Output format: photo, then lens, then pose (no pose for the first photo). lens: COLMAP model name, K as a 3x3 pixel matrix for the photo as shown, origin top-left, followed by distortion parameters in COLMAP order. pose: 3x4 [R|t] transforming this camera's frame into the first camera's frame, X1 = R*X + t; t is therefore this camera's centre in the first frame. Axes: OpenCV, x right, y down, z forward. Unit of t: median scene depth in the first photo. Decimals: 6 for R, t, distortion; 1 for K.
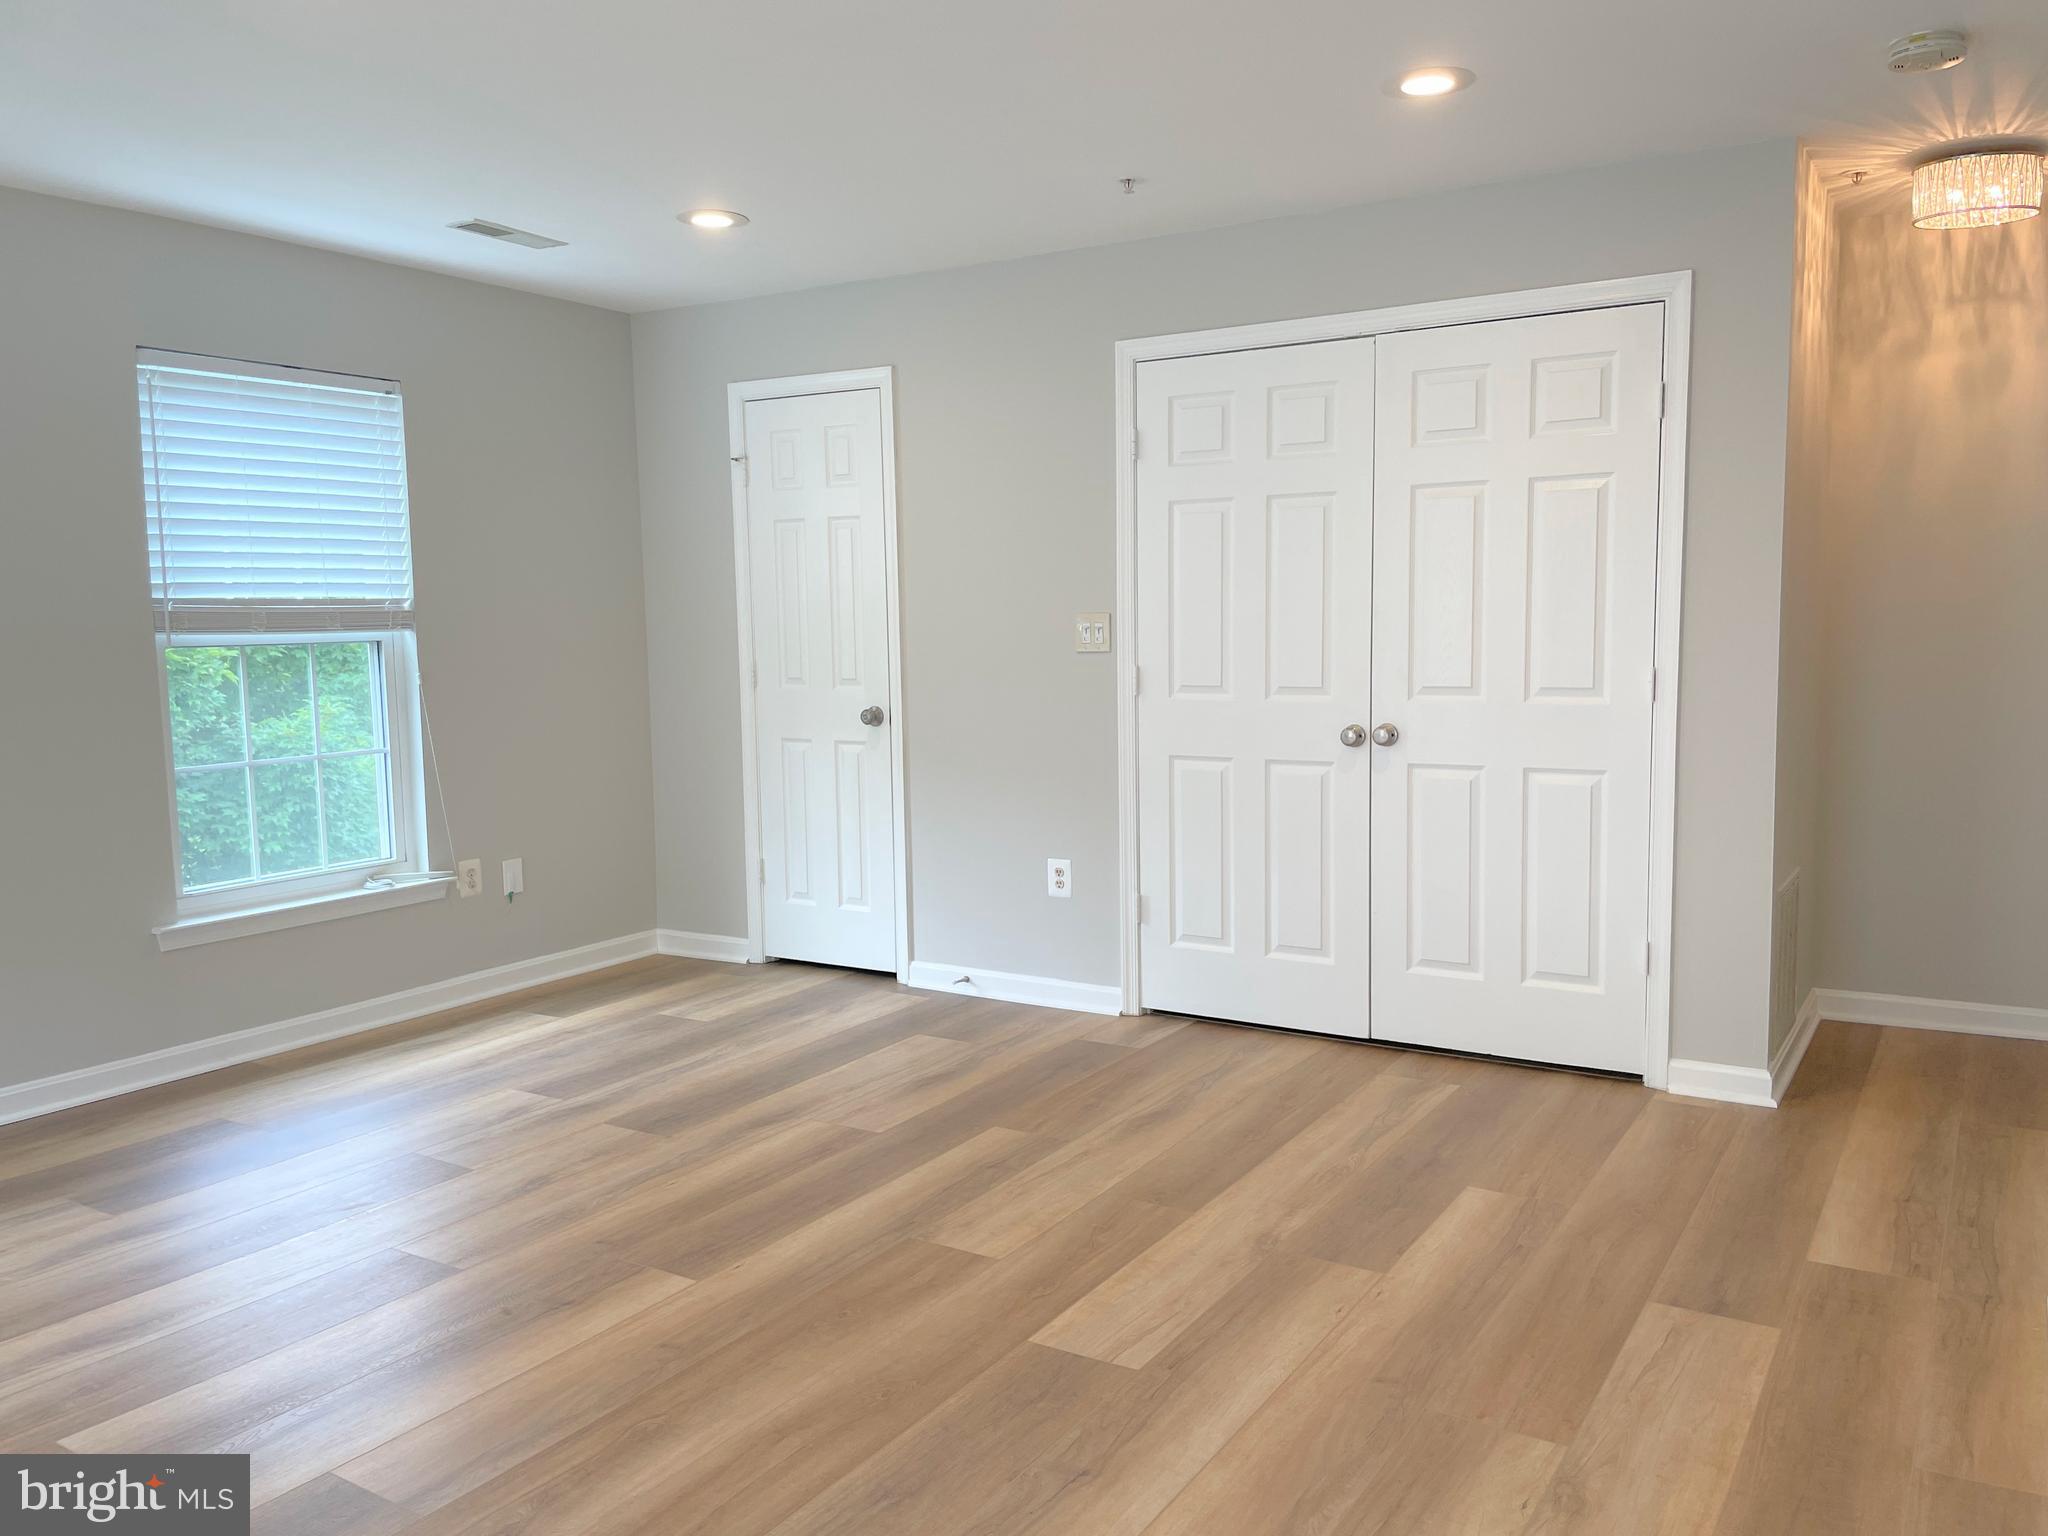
lens RADIAL K [[1561.5, 0, 1024.0], [0, 1561.5, 768.0], [0, 0, 1]] dist [0.001151, 0.000192]
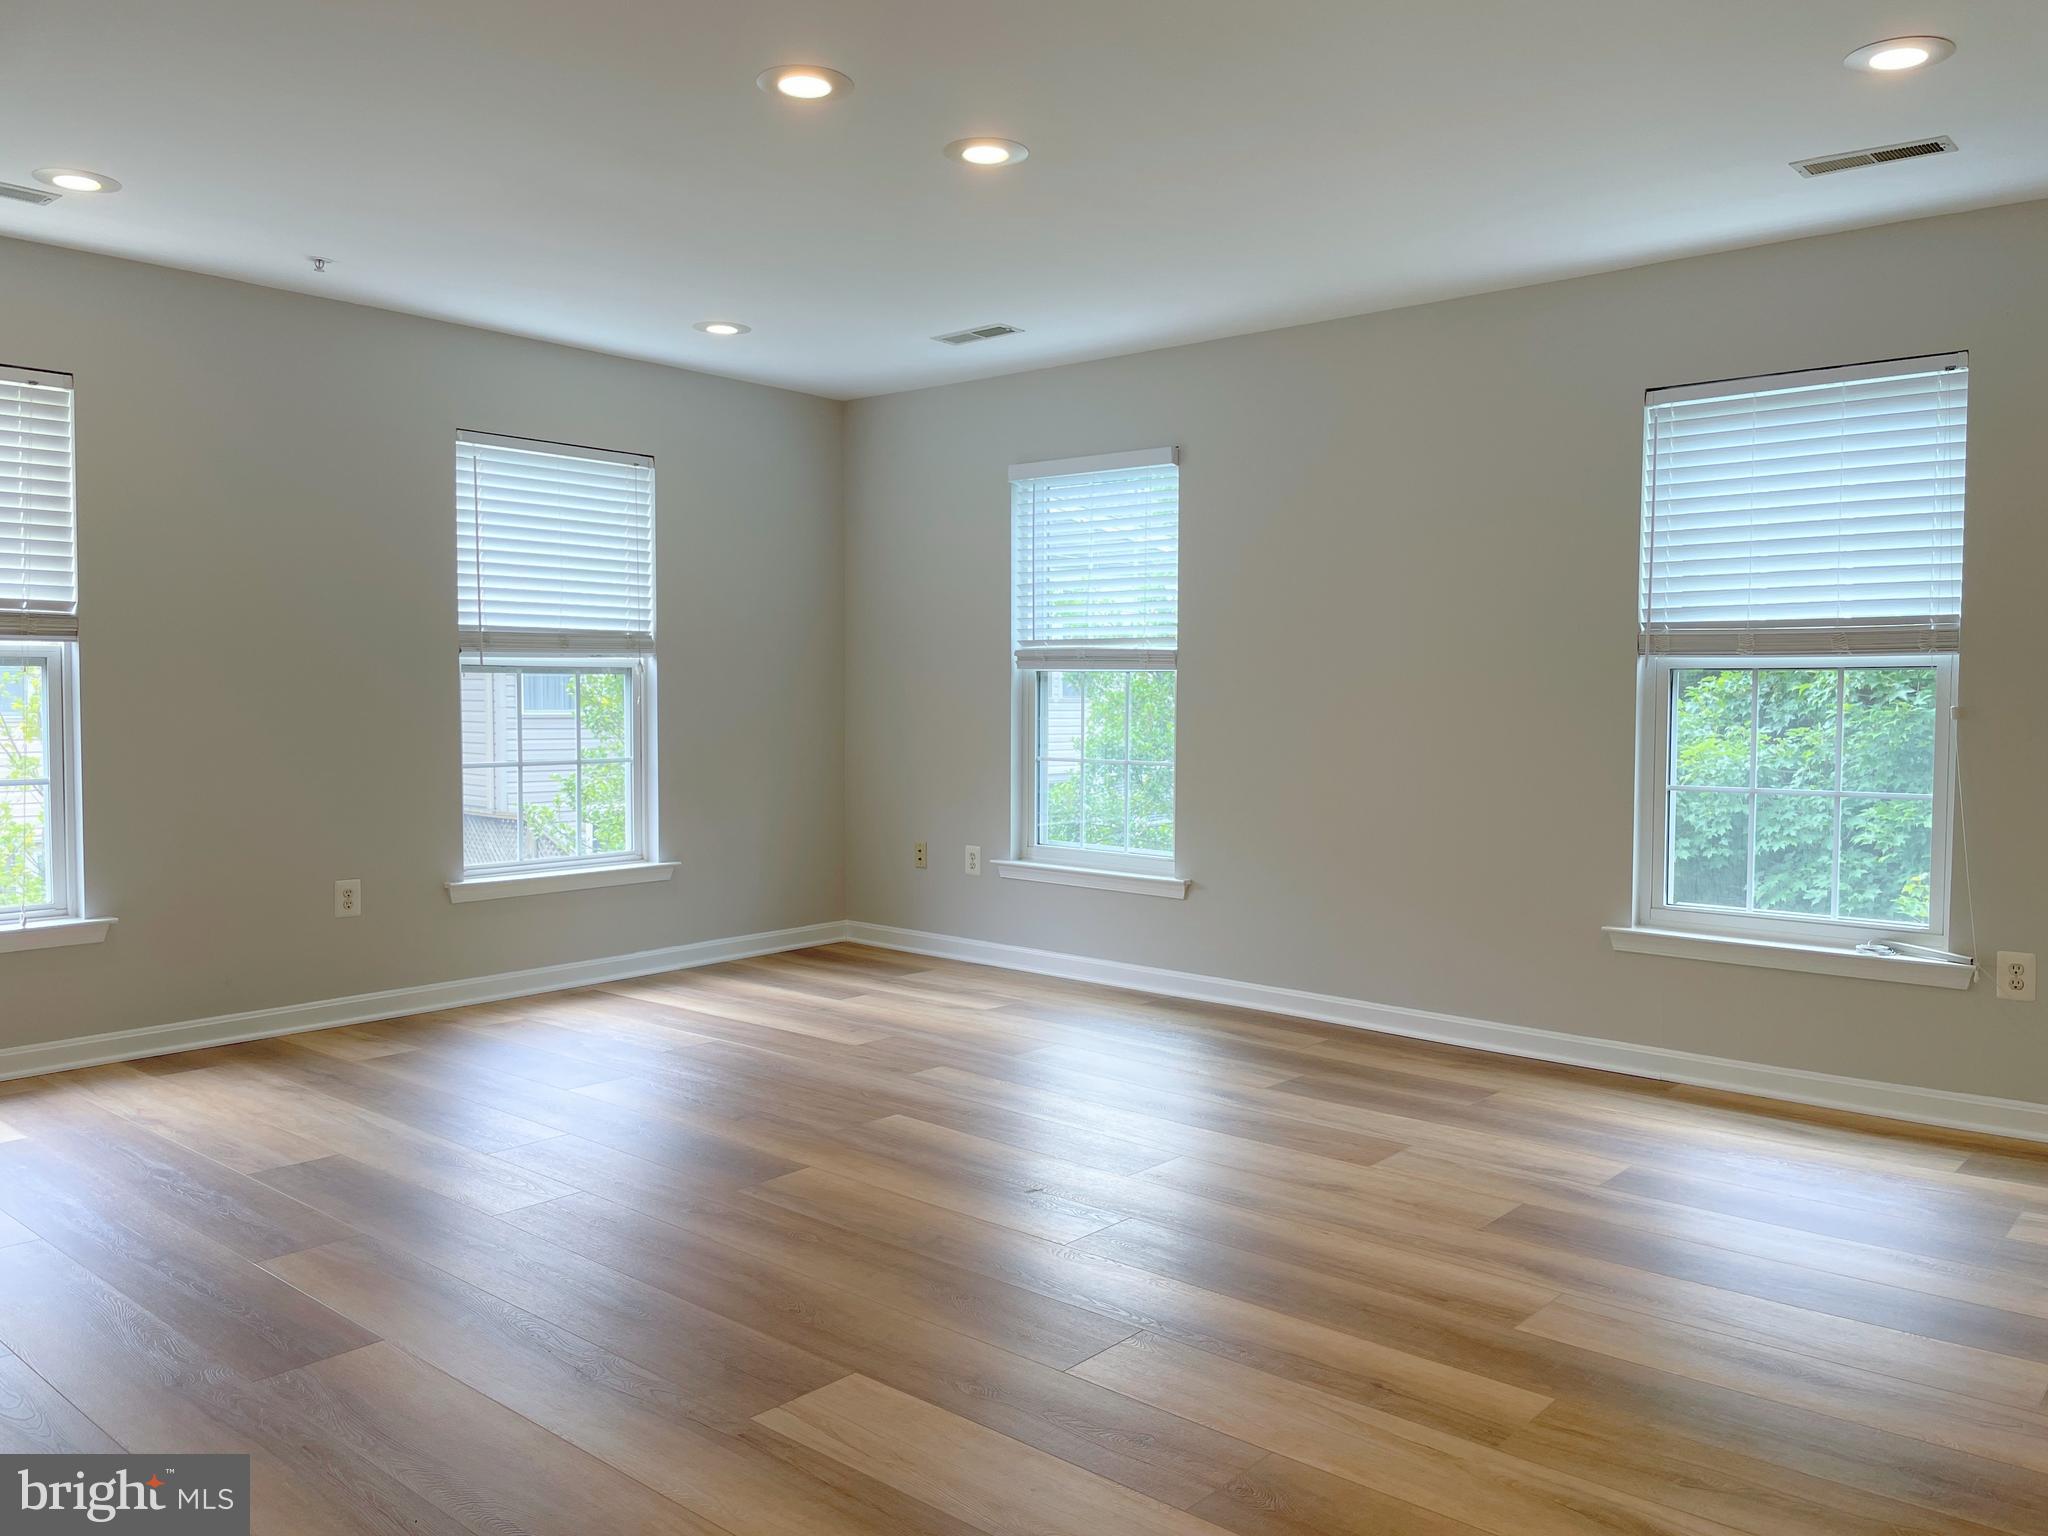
lens RADIAL K [[1526.8, 0, 1028.3], [0, 1526.8, 747.0], [0, 0, 1]] dist [0.081538, 0.000518]
pose [[-0.128076, 0.060489, -0.989918, 0.562518], [-0.097886, 0.992494, 0.073311, -0.060401], [0.986922, 0.106288, -0.121193, 0.727287]]
